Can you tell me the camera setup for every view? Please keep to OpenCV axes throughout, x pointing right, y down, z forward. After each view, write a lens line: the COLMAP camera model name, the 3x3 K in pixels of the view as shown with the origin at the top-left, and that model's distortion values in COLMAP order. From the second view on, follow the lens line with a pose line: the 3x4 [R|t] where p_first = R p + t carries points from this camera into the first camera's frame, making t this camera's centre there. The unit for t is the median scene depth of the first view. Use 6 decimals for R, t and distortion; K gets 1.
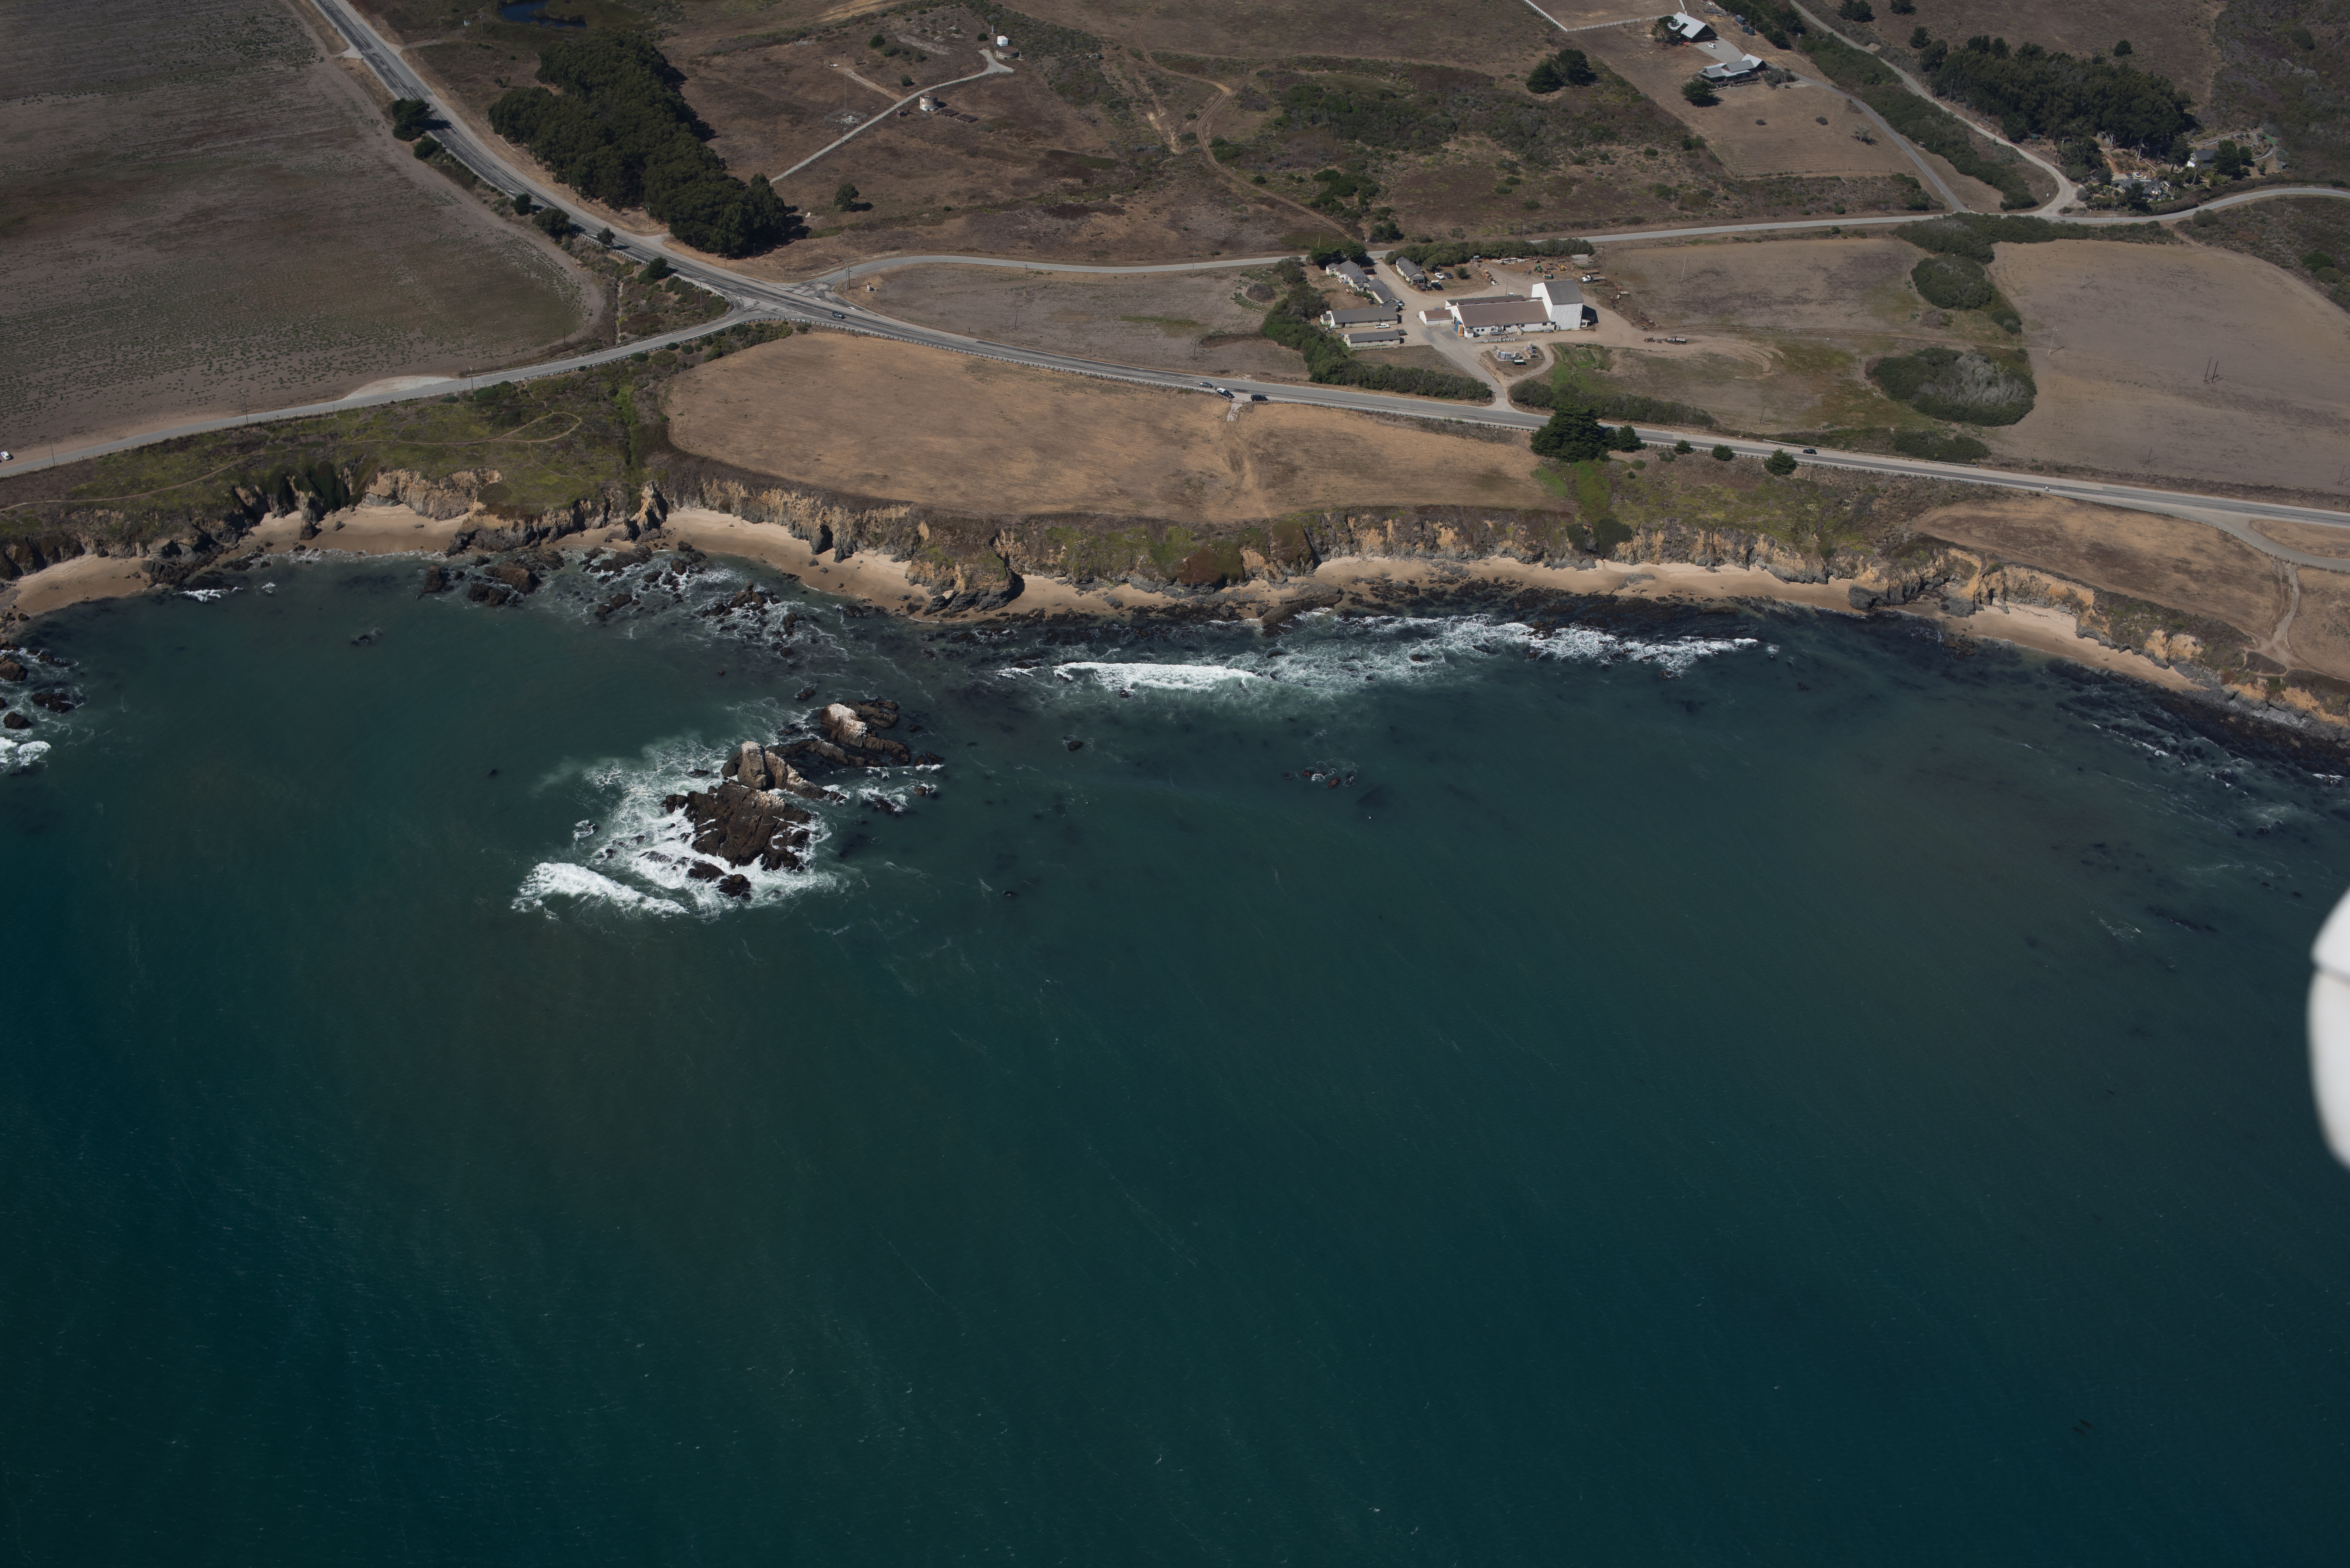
lens RADIAL K [[2713.0, 0, 1179.0], [0, 2713.0, 795.1], [0, 0, 1]] dist [-0.076971, 0.000000]
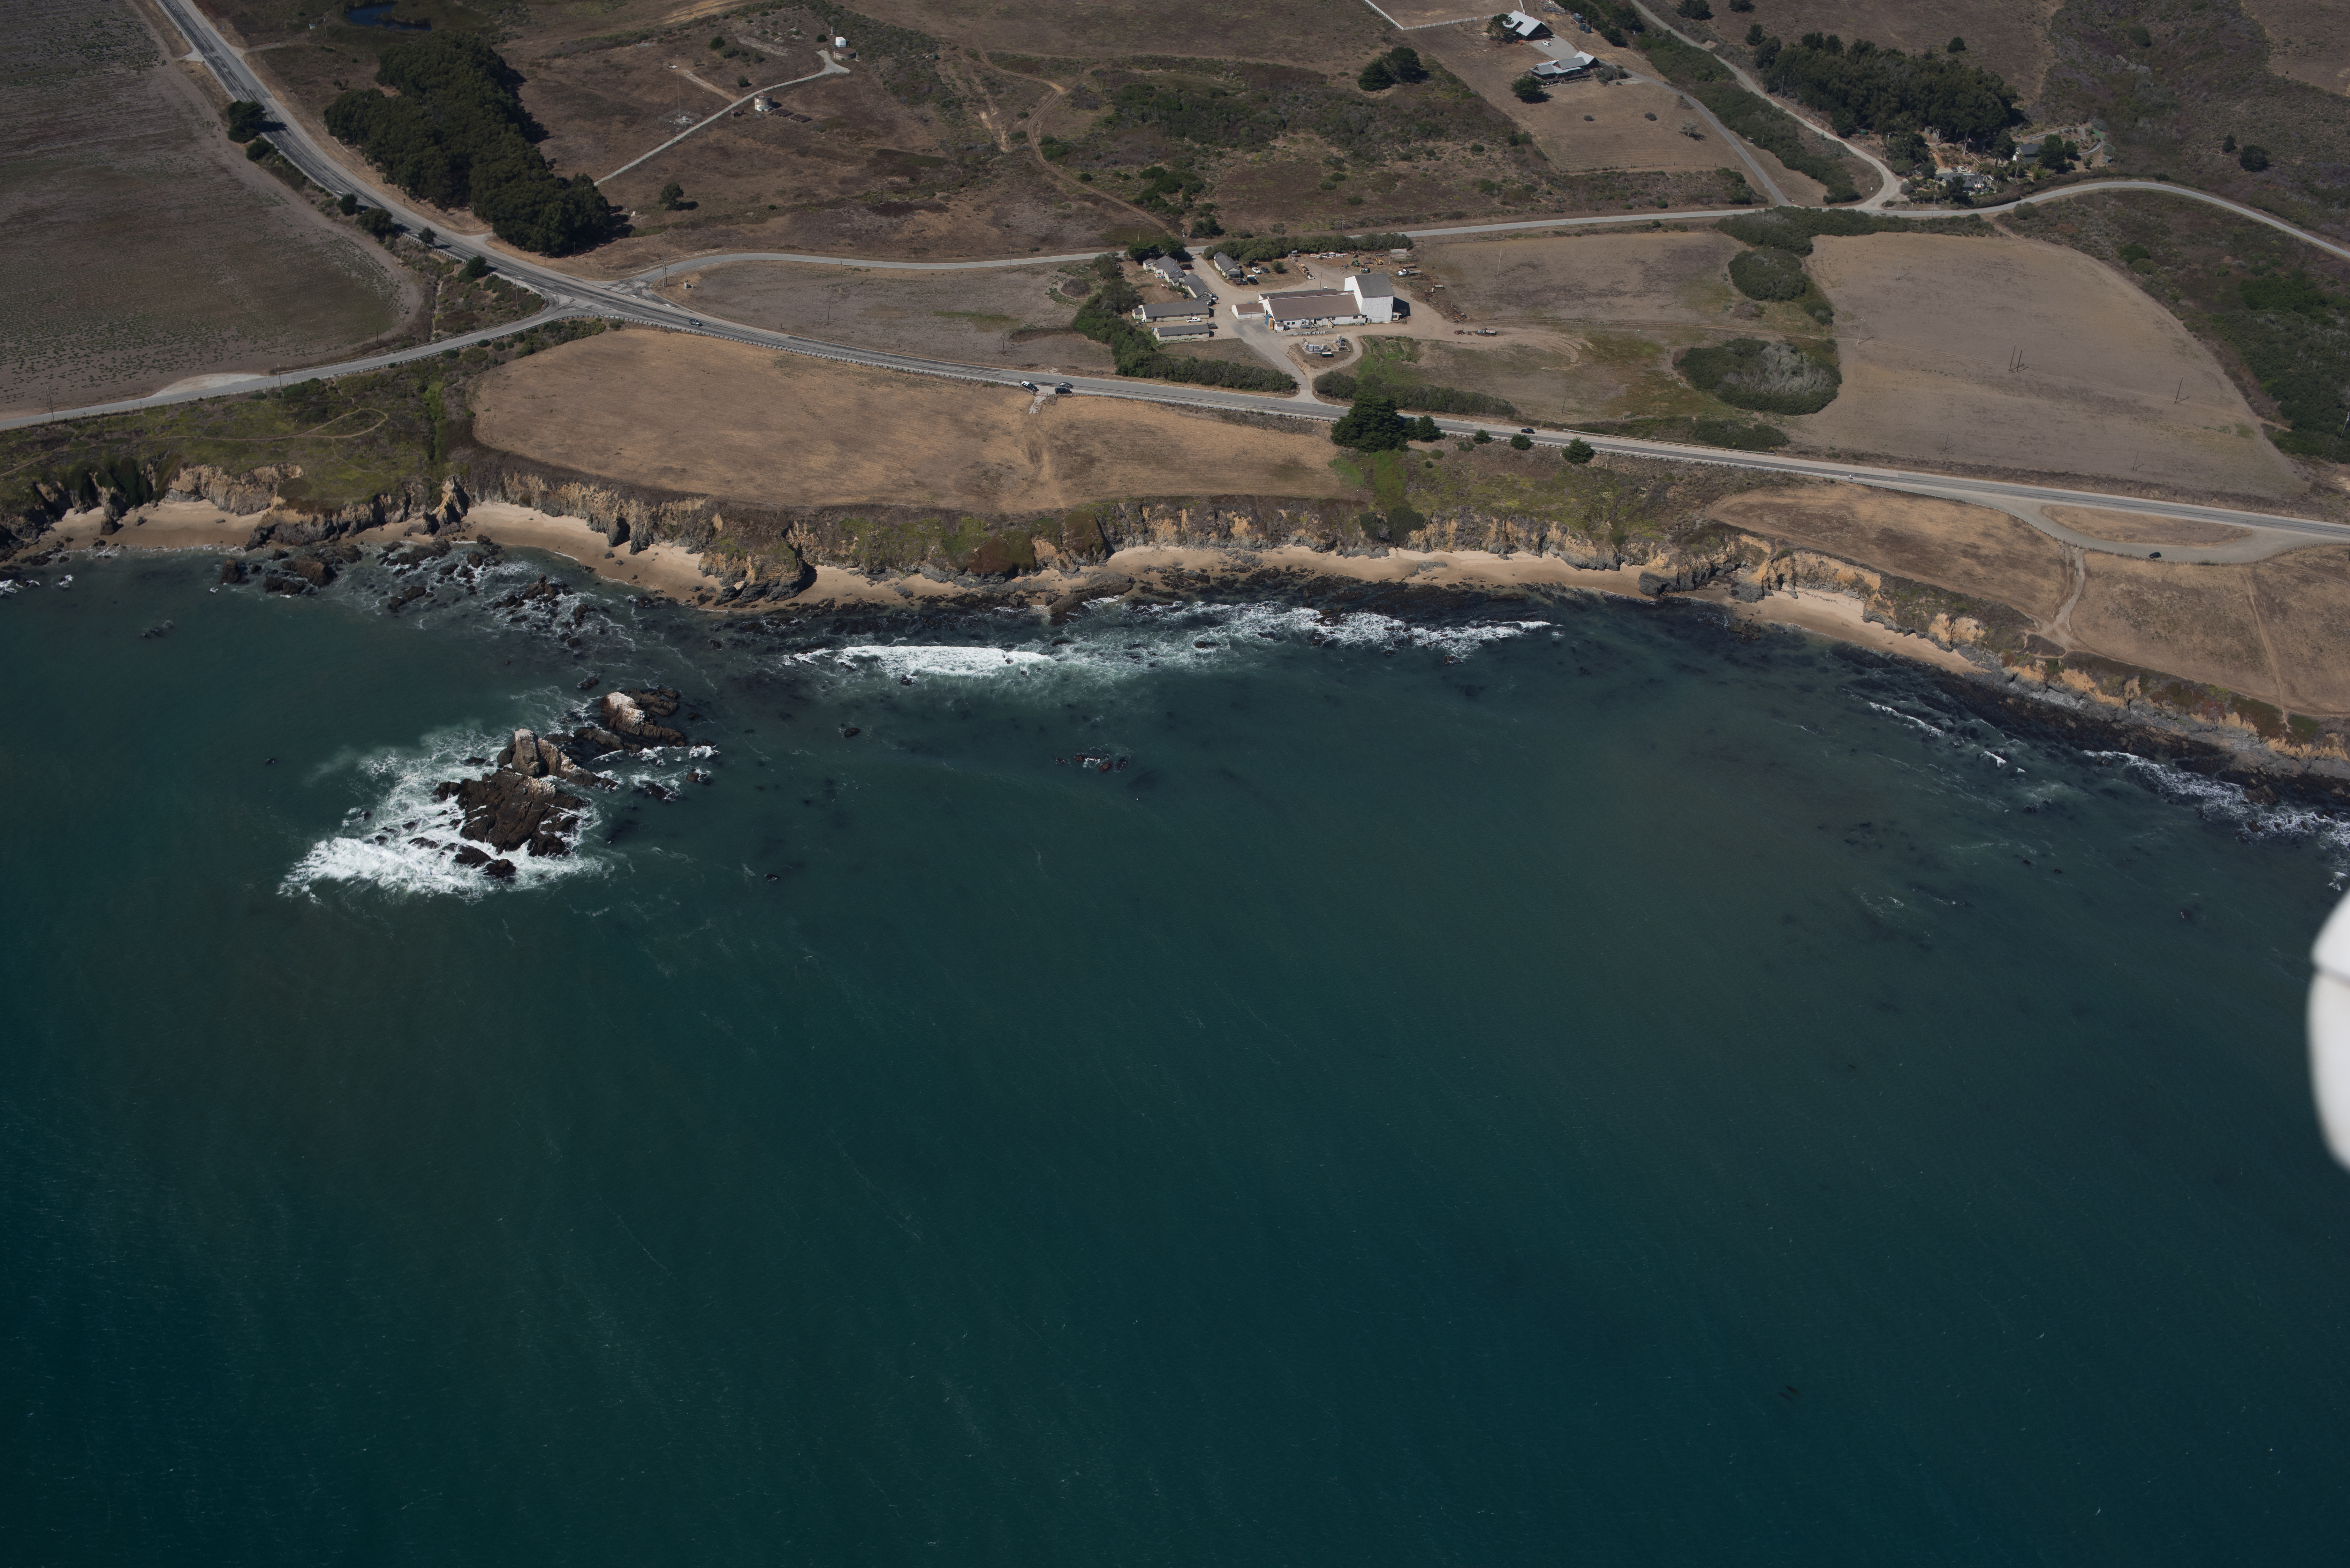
lens RADIAL K [[2713.0, 0, 1183.5], [0, 2713.0, 798.5], [0, 0, 1]] dist [-0.076971, 0.000000]
pose [[0.999832, -0.006325, 0.017176, 0.054630], [0.006375, 0.999976, -0.002828, 0.008142], [-0.017157, 0.002937, 0.999848, -0.008388]]
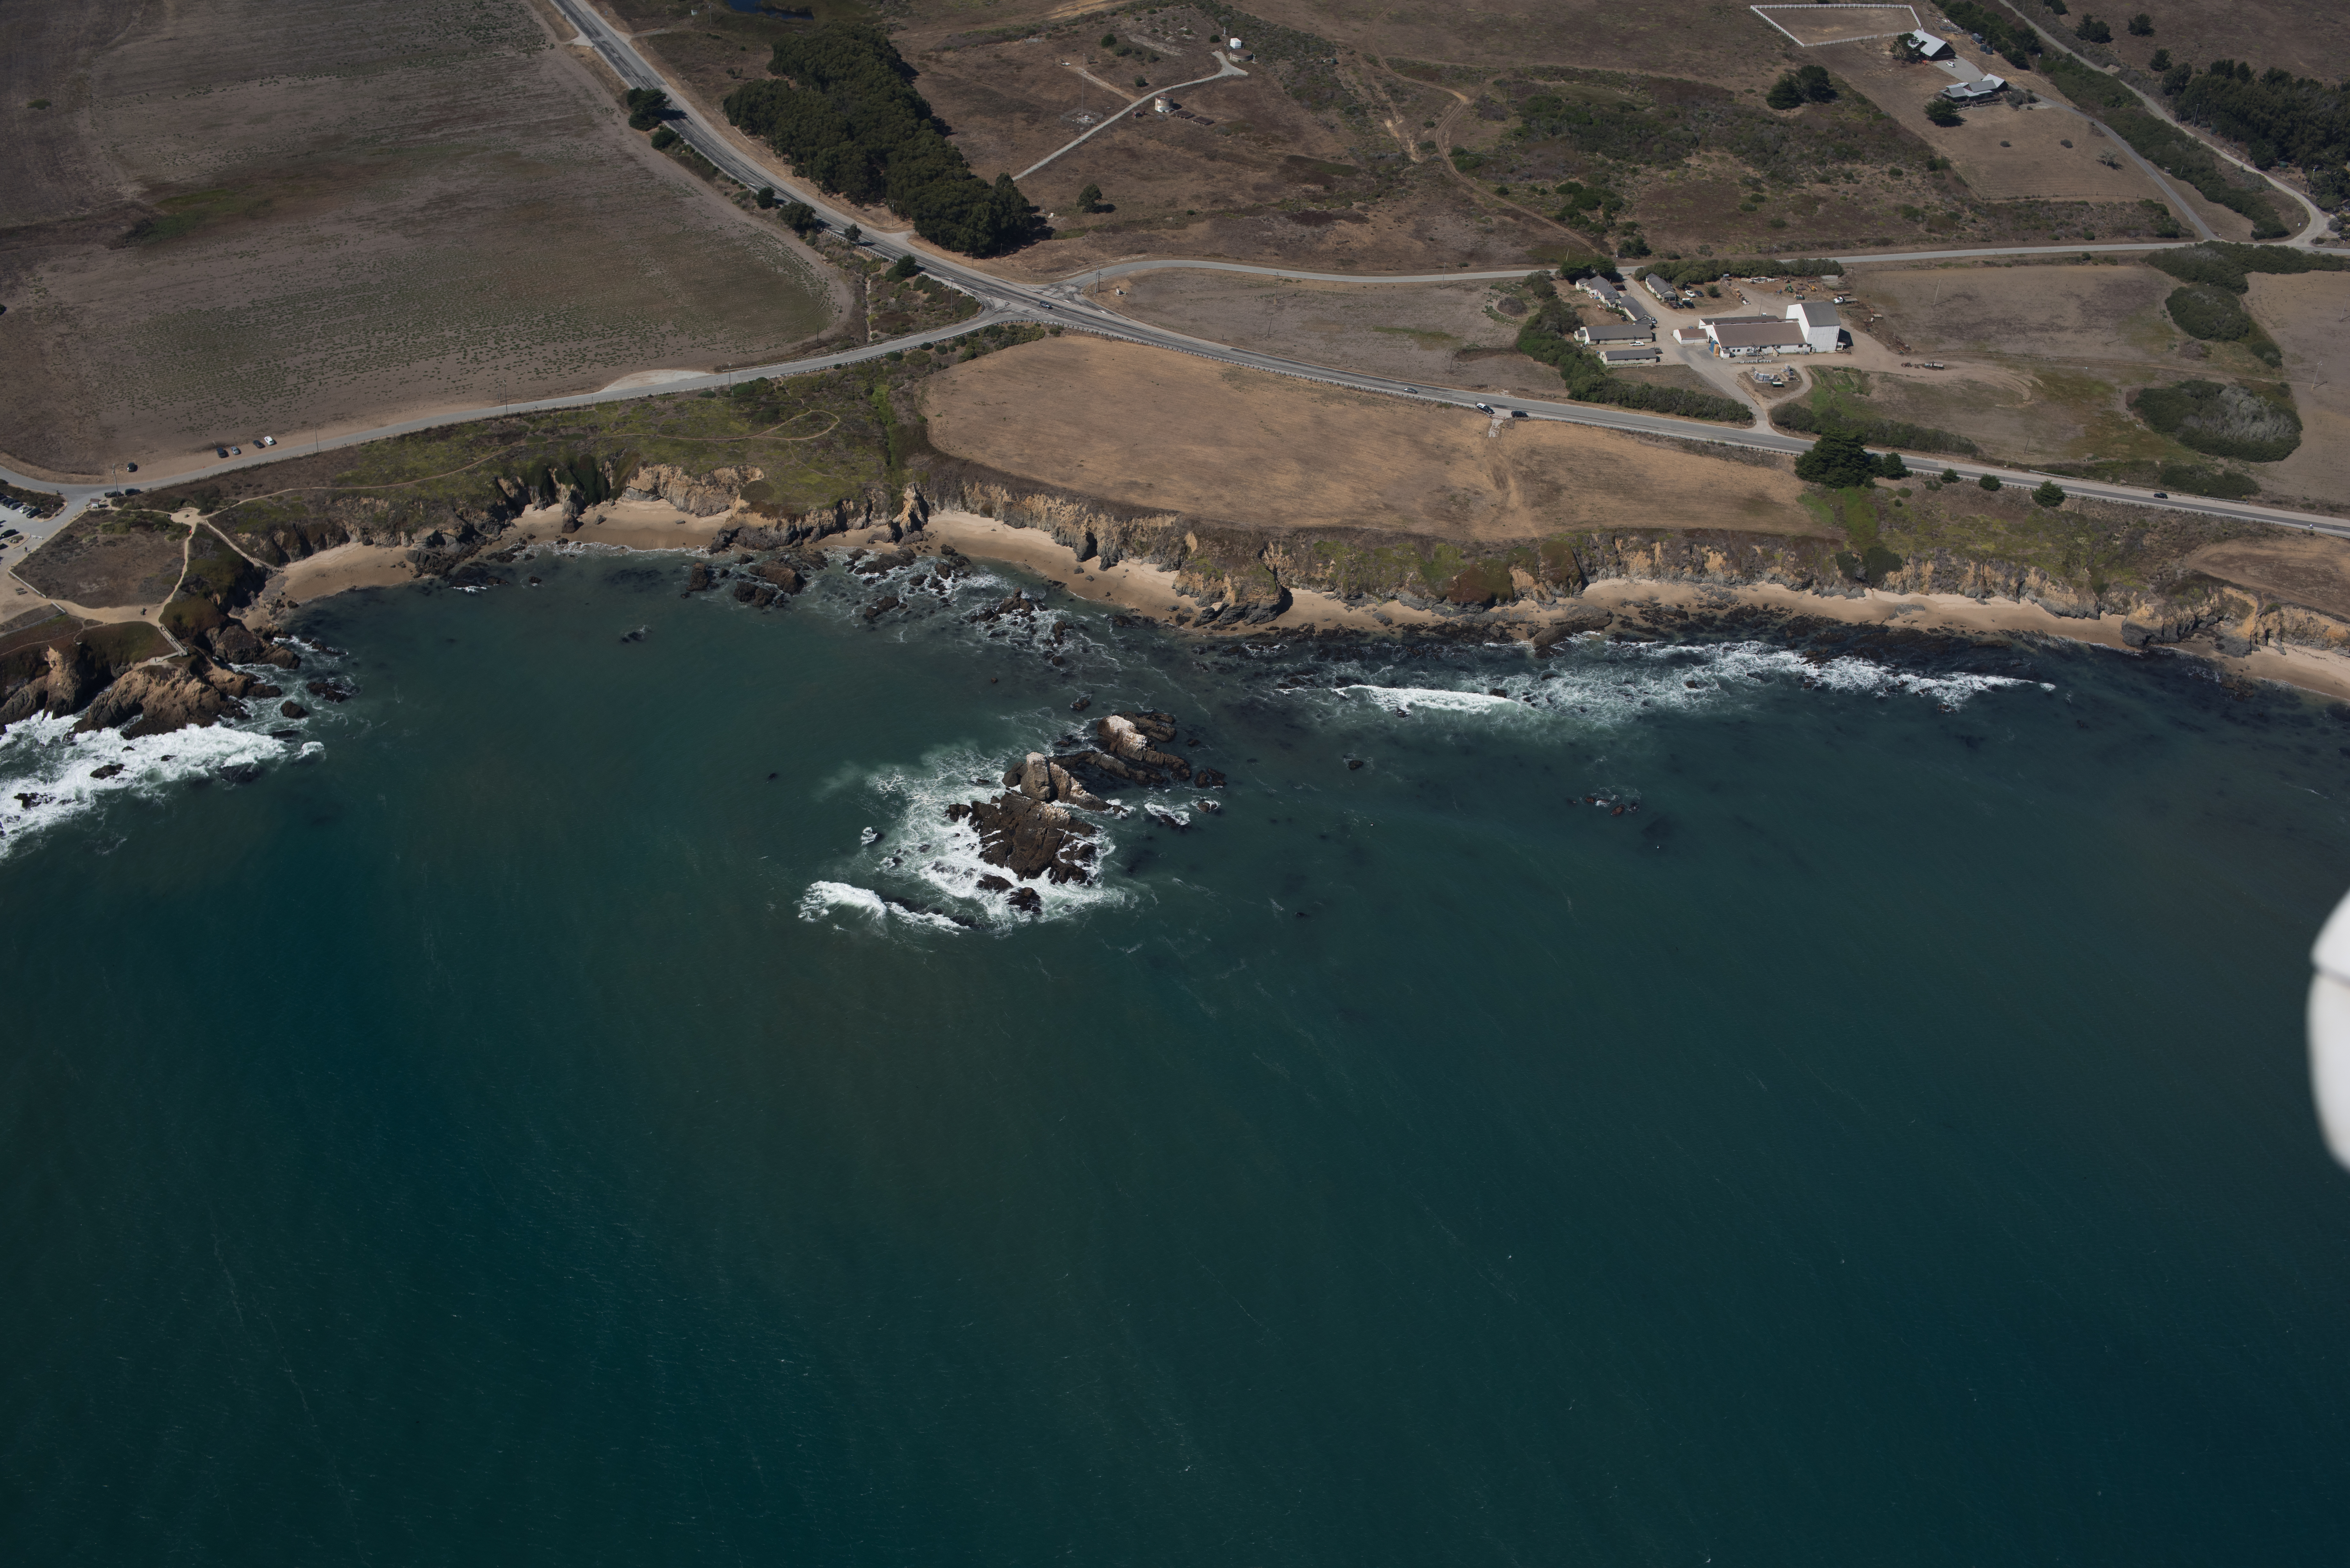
lens RADIAL K [[2713.0, 0, 1176.3], [0, 2713.0, 797.3], [0, 0, 1]] dist [-0.076971, 0.000000]
pose [[0.998927, 0.029325, -0.035843, -0.054738], [-0.029188, 0.999564, 0.004348, -0.007160], [0.035955, -0.003297, 0.999348, 0.006671]]
